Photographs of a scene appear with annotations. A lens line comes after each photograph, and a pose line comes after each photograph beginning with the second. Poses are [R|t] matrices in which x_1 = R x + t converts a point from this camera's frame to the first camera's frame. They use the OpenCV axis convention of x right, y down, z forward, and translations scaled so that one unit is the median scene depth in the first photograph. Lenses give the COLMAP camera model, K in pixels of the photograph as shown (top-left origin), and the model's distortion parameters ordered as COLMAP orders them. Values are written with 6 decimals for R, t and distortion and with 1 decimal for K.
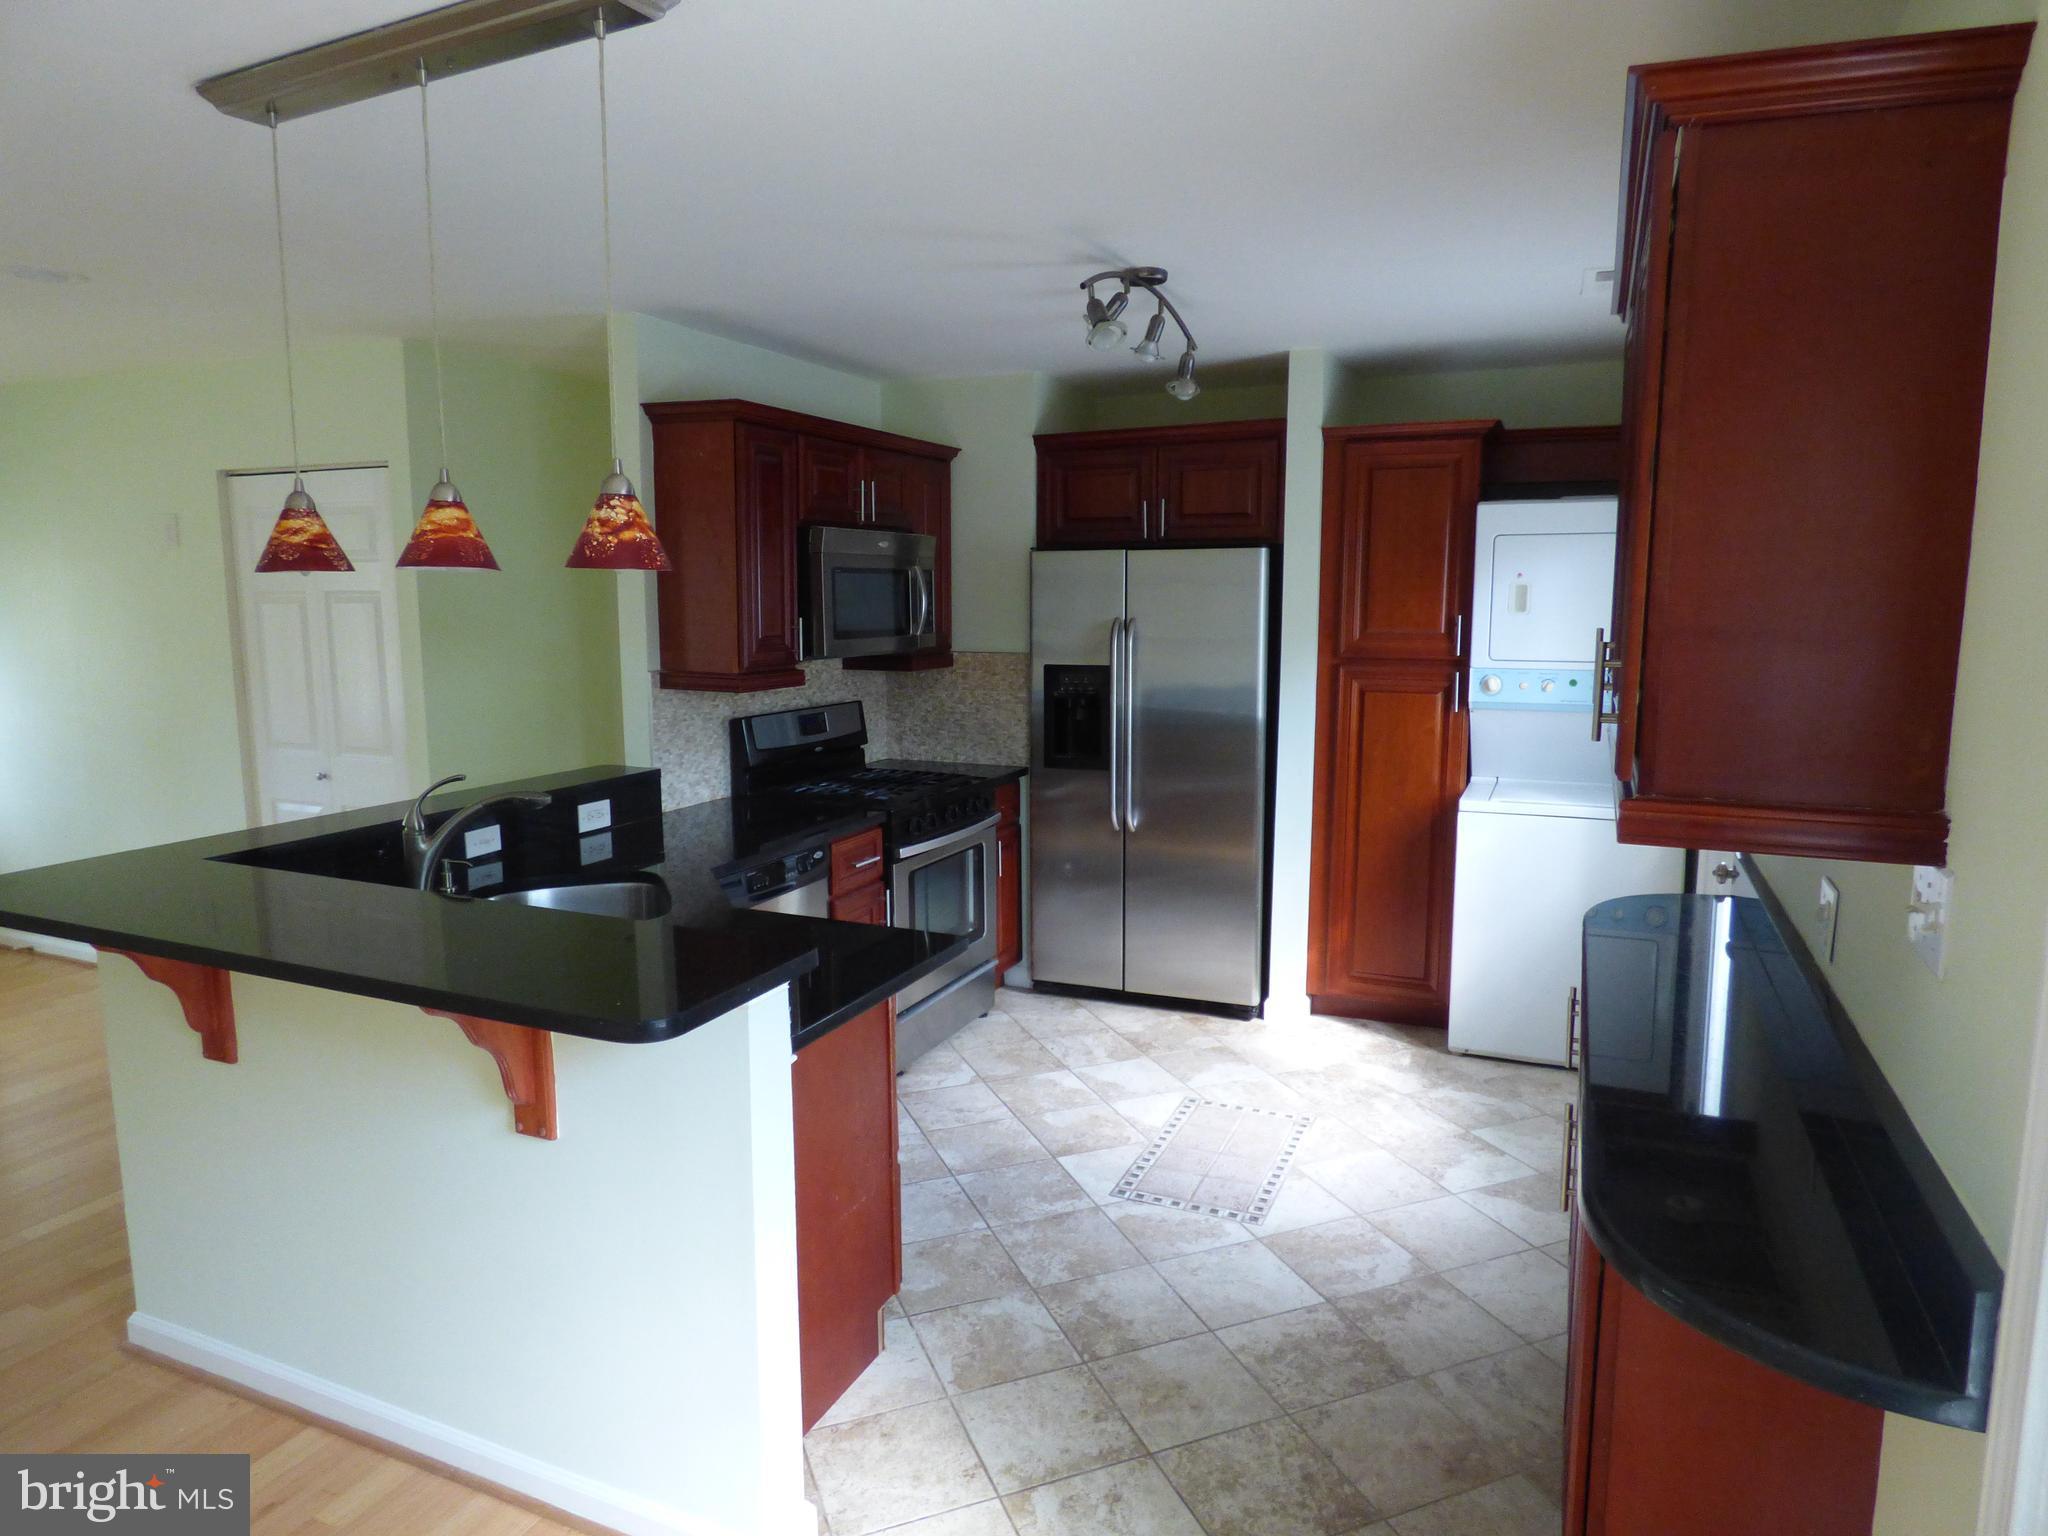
lens RADIAL K [[1250.3, 0, 1018.5], [0, 1250.3, 763.3], [0, 0, 1]] dist [-0.004528, -0.001662]
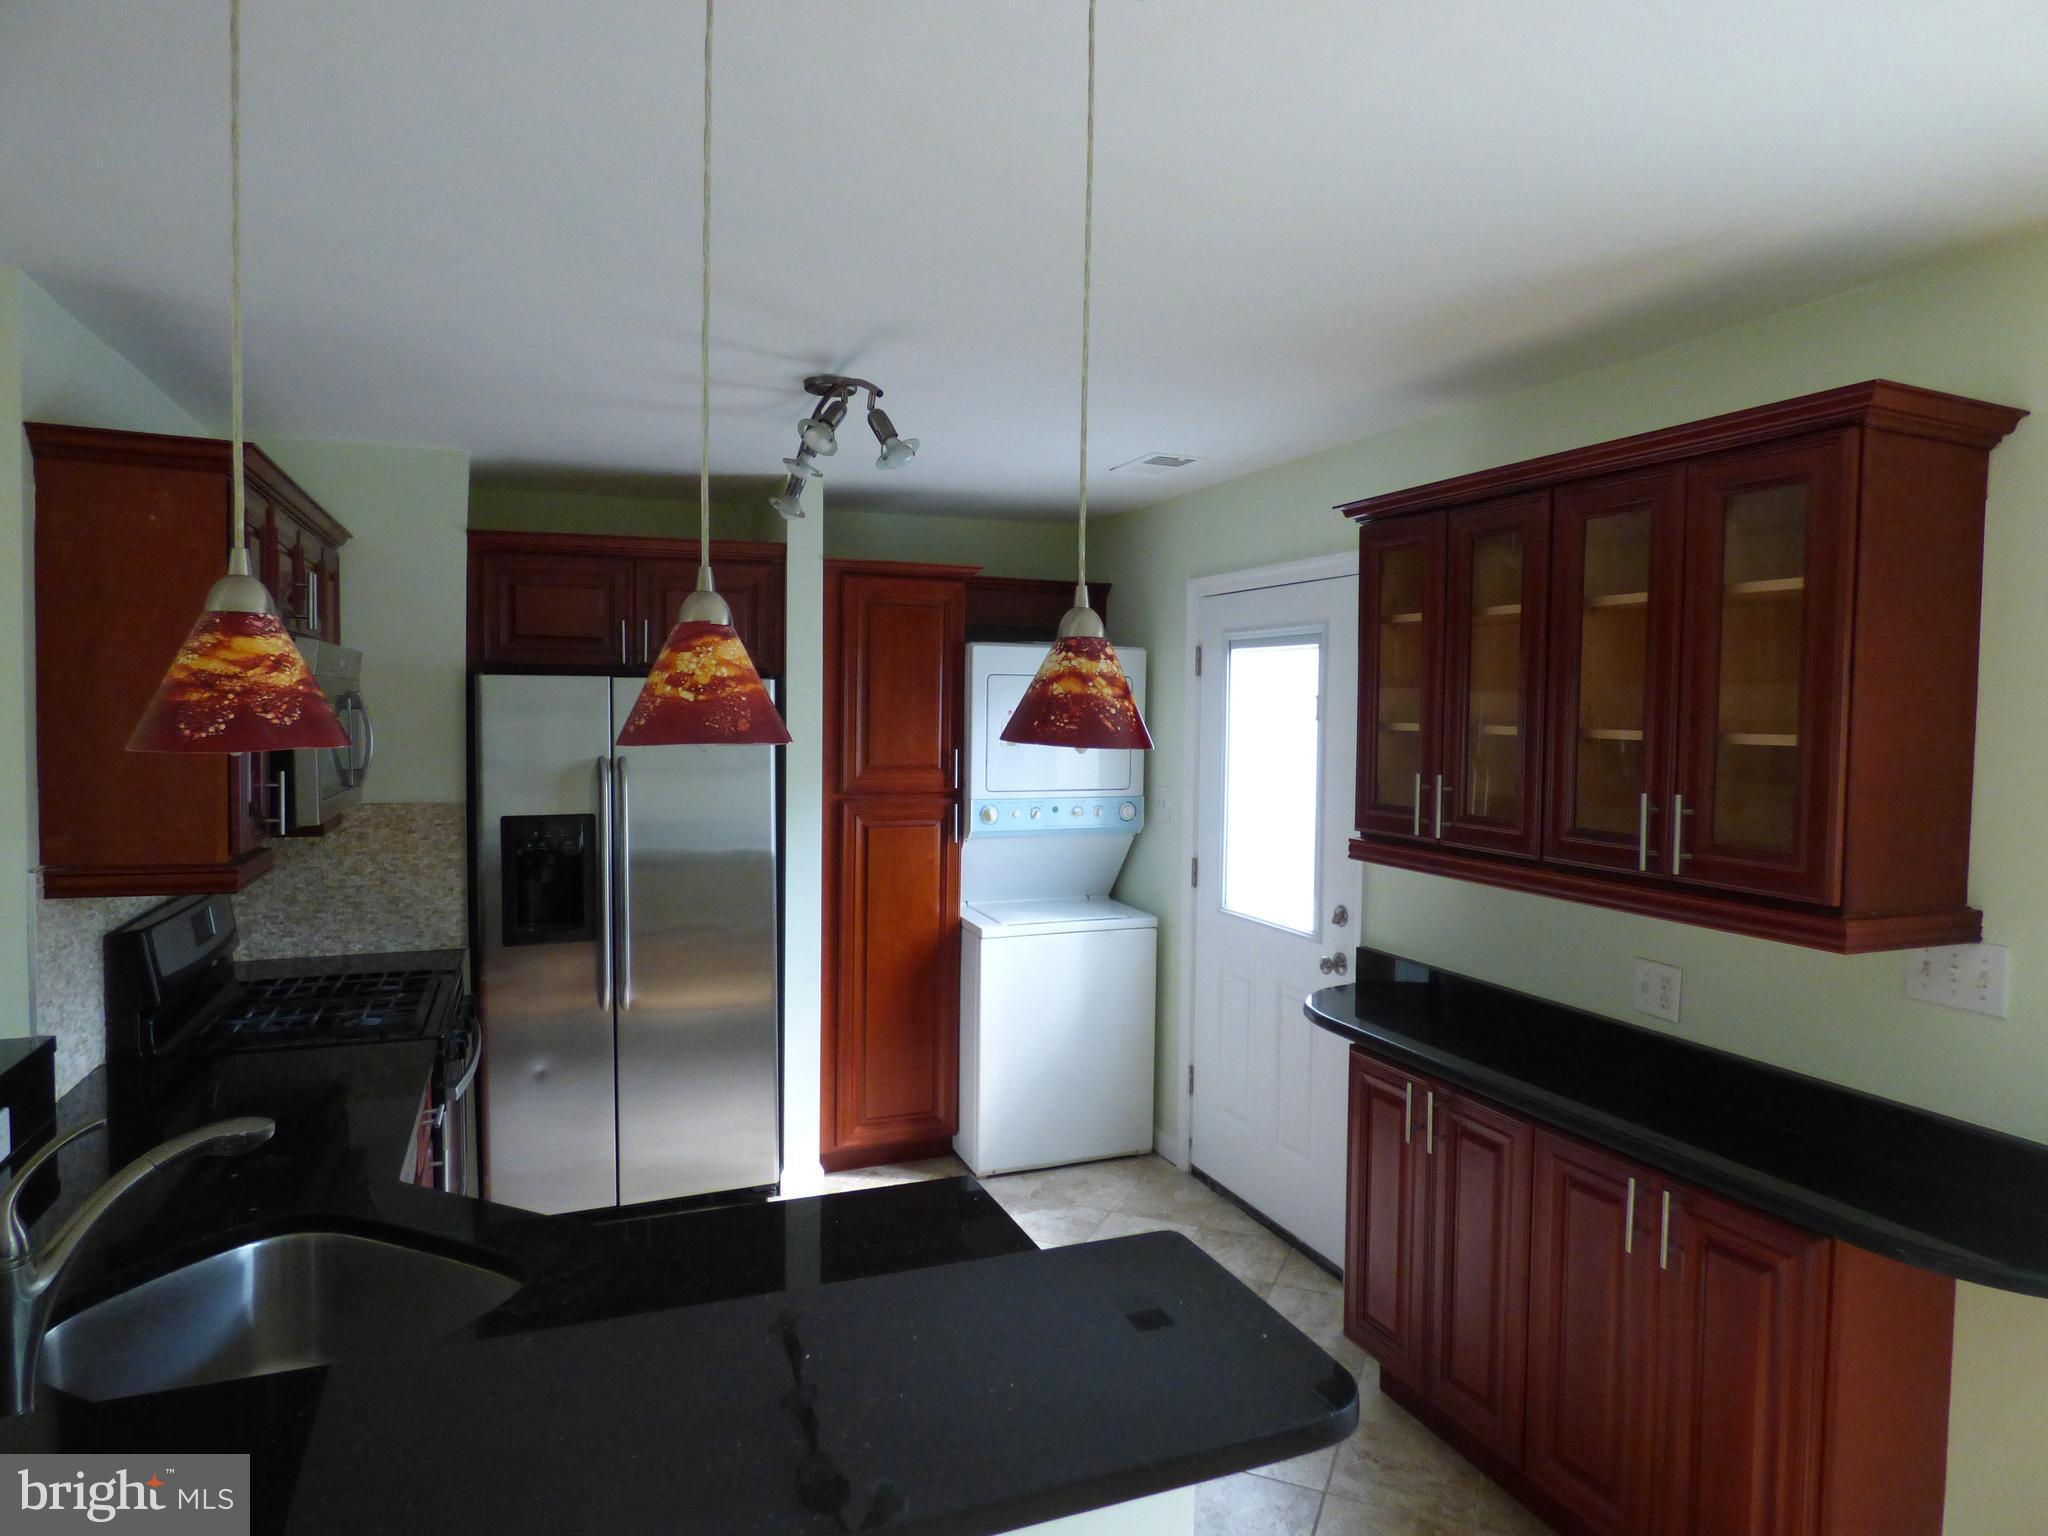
lens RADIAL K [[1250.3, 0, 1019.8], [0, 1250.3, 767.0], [0, 0, 1]] dist [-0.004528, -0.001662]
pose [[0.701457, -0.026346, 0.712225, -0.359373], [0.085973, 0.995147, -0.047862, -0.050898], [-0.707507, 0.094806, 0.700318, 0.243365]]
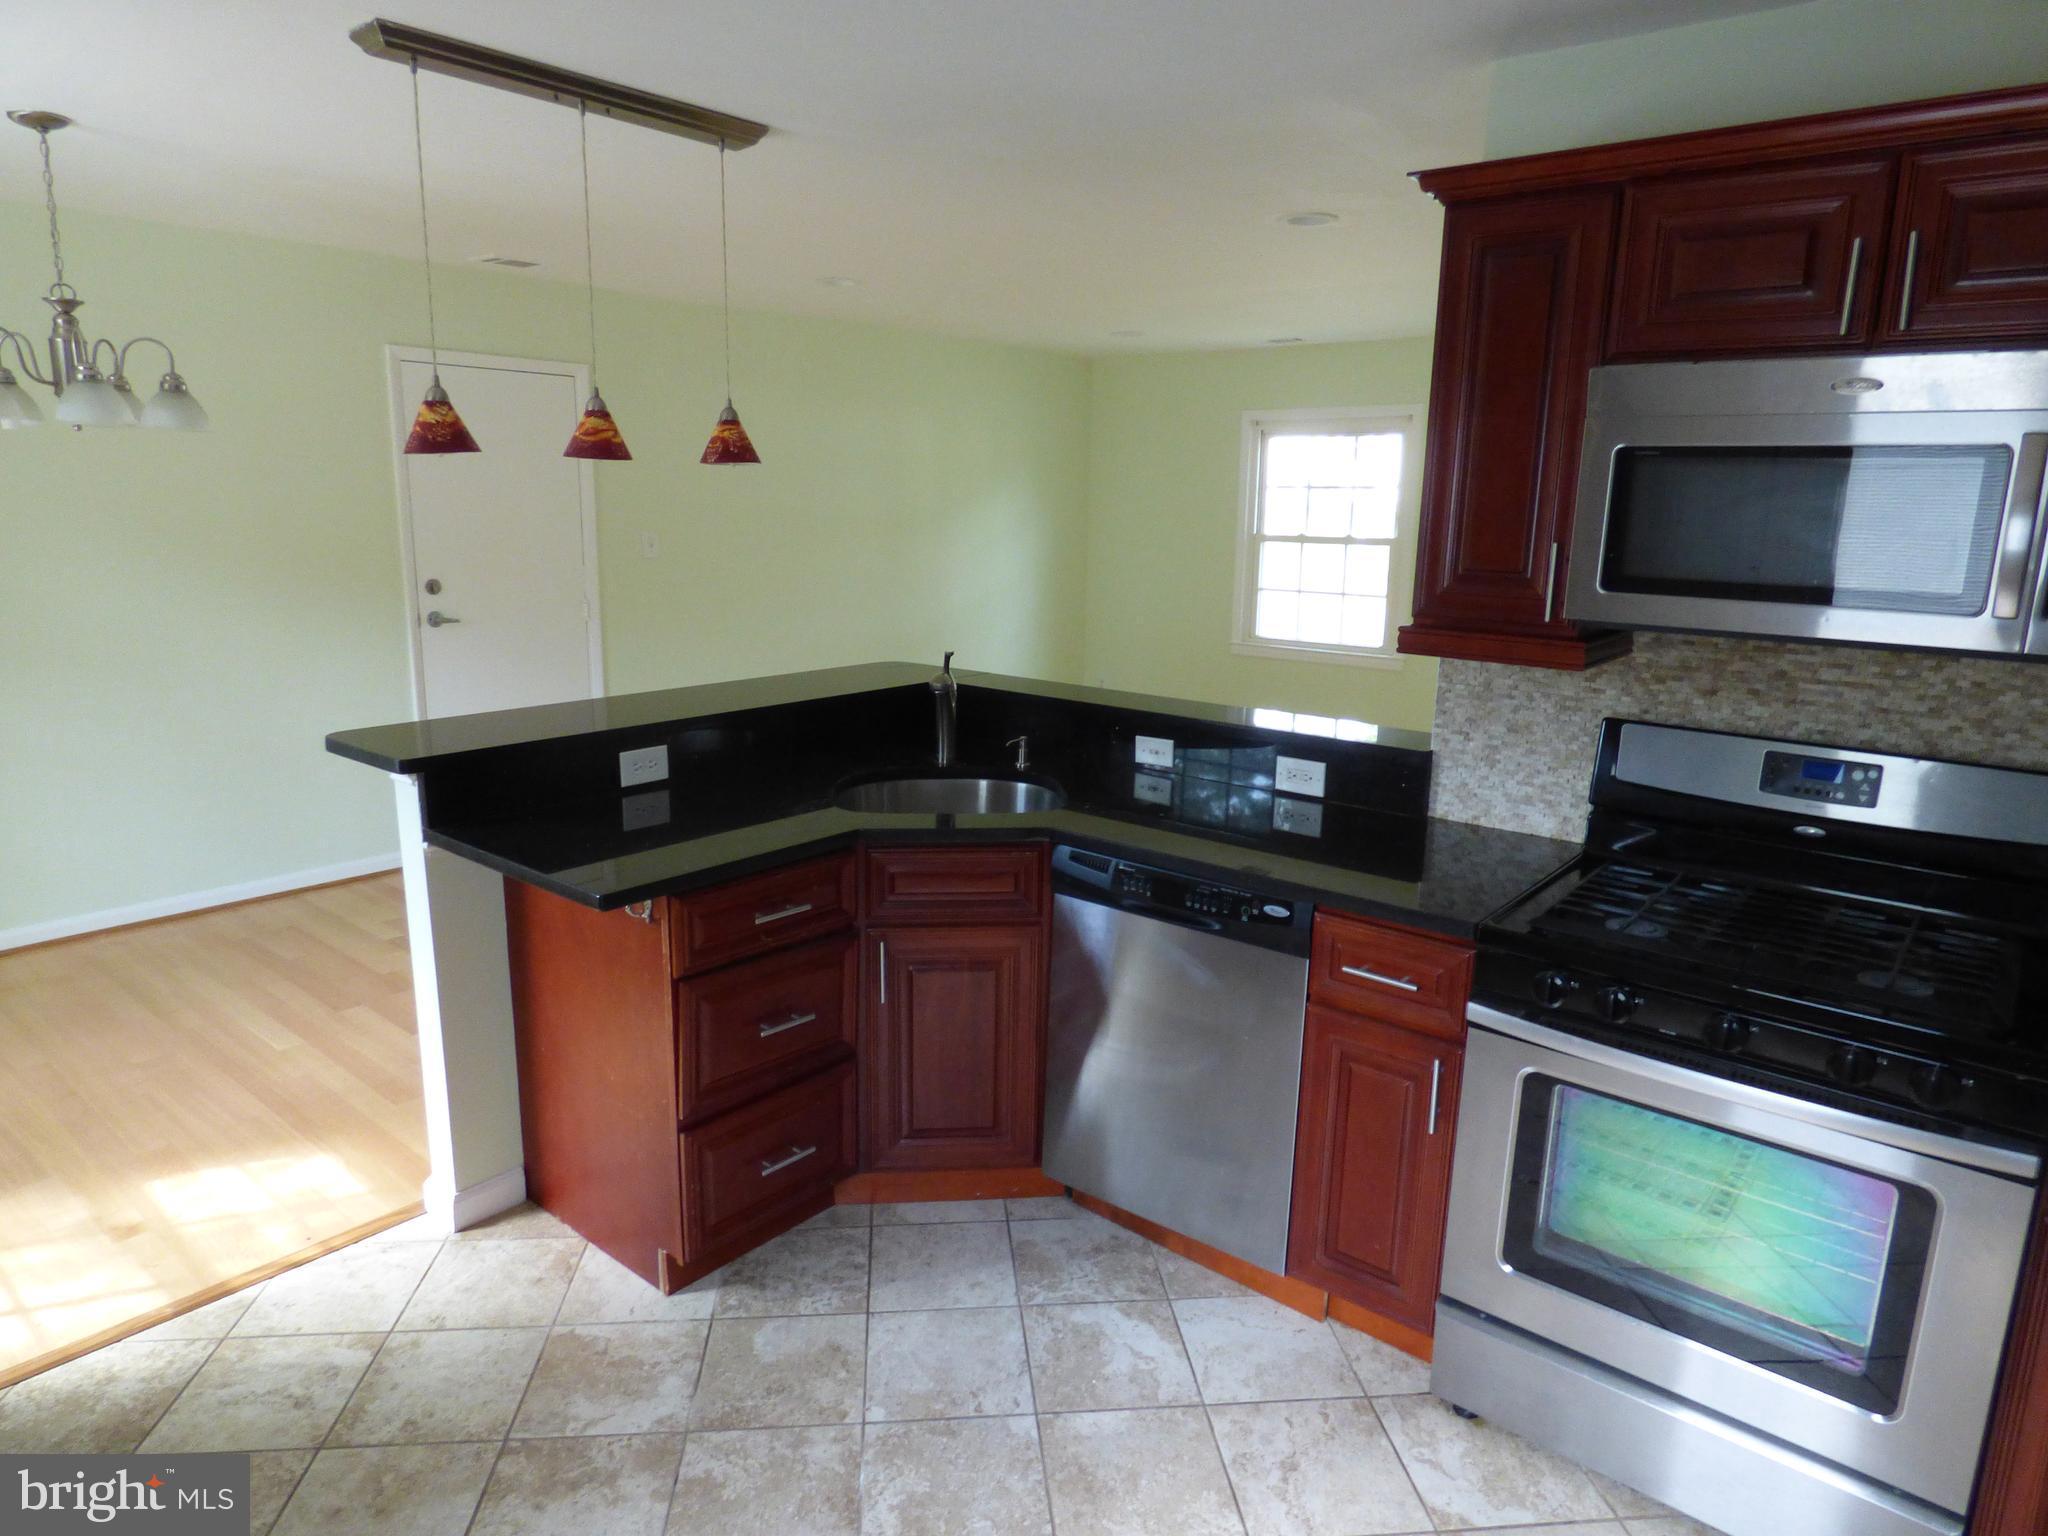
lens RADIAL K [[1250.3, 0, 1026.9], [0, 1250.3, 766.7], [0, 0, 1]] dist [-0.004528, -0.001662]
pose [[-0.267718, 0.201379, -0.942217, 0.395224], [-0.150463, 0.957178, 0.247328, -0.116717], [0.951676, 0.207983, -0.225953, 0.878227]]
